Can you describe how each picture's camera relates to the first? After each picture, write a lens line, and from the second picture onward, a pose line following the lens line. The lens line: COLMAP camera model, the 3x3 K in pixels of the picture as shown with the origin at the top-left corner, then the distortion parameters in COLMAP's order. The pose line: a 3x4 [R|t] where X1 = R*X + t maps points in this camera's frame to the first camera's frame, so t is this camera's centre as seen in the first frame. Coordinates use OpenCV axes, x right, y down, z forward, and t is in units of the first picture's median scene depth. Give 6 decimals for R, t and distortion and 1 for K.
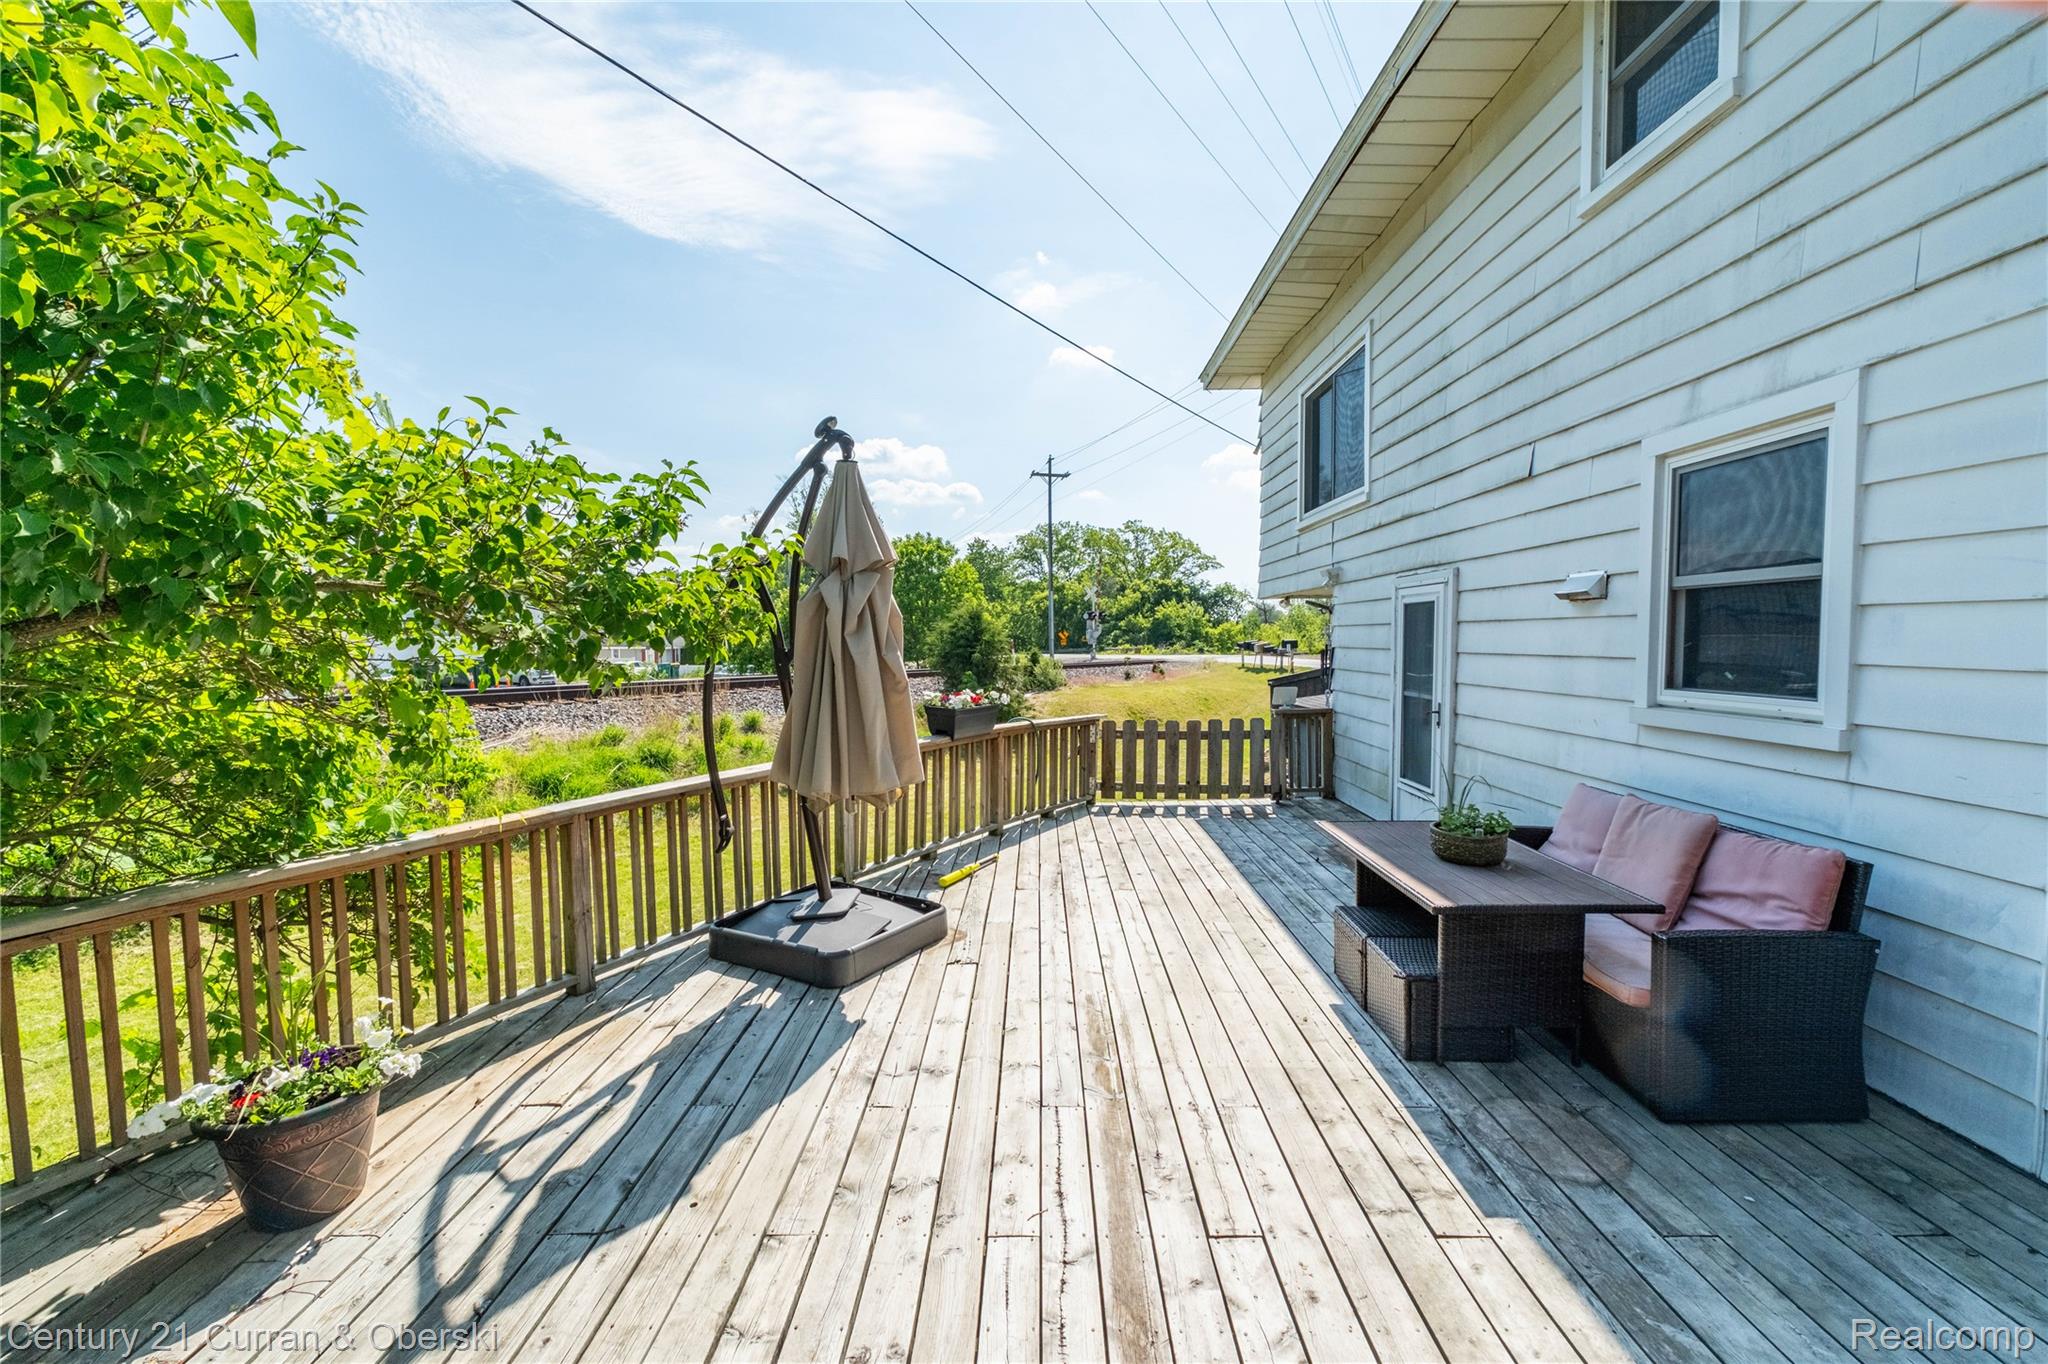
lens RADIAL K [[867.0, 0, 1020.1], [0, 867.0, 665.1], [0, 0, 1]] dist [-0.000200, 0.000463]
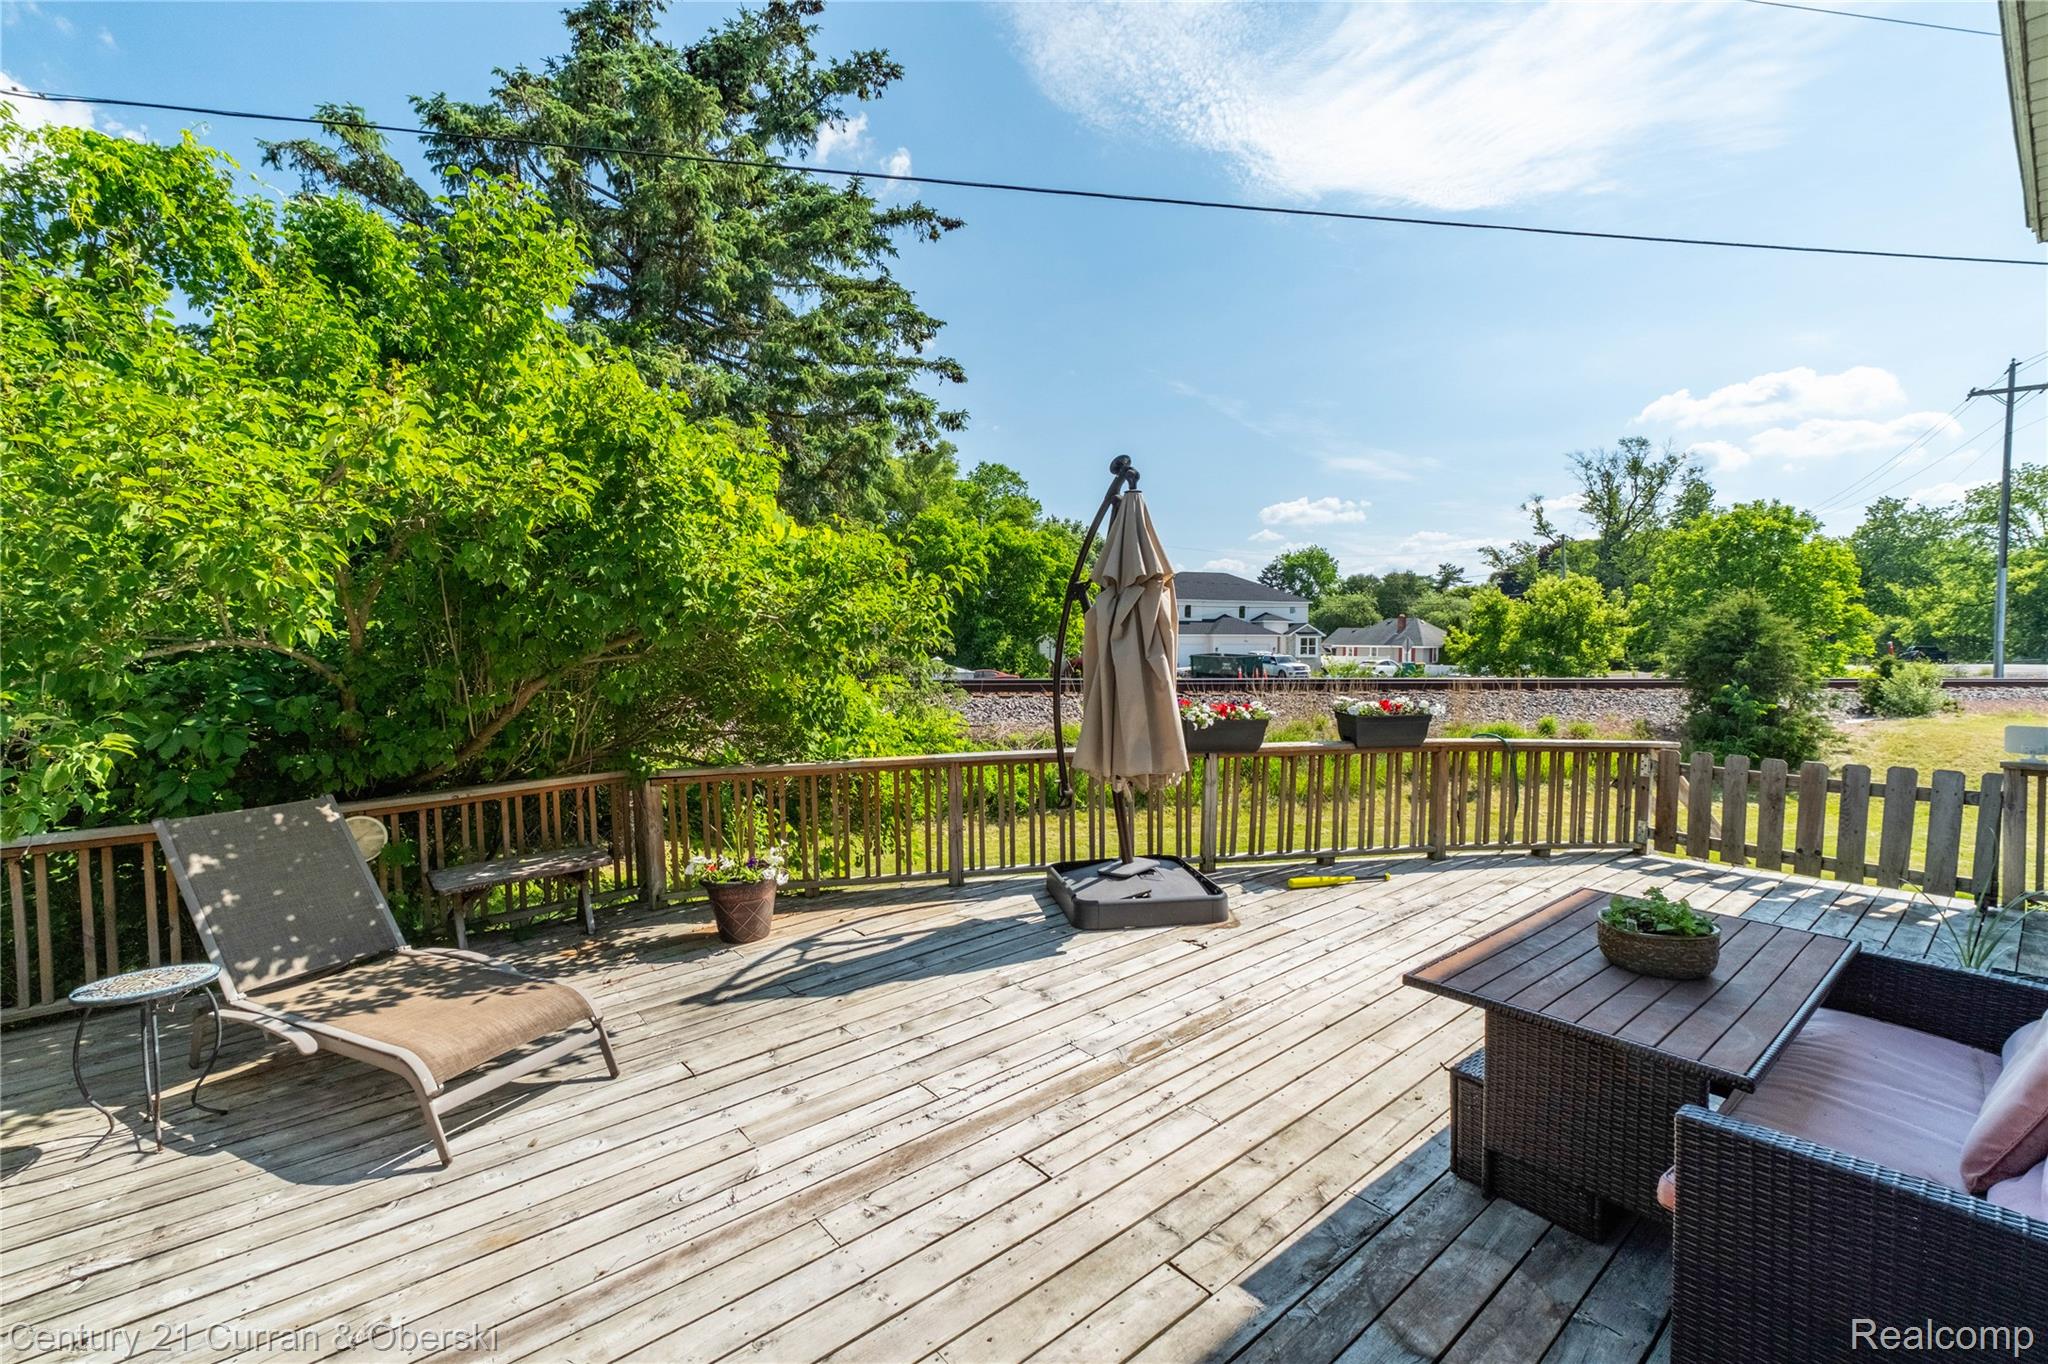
lens RADIAL K [[867.0, 0, 1020.1], [0, 867.0, 665.1], [0, 0, 1]] dist [-0.000200, 0.000463]
pose [[0.647757, 0.028499, -0.761314, 0.622020], [-0.027432, 0.999525, 0.014075, -0.013515], [0.761353, 0.011767, 0.648231, 0.130126]]
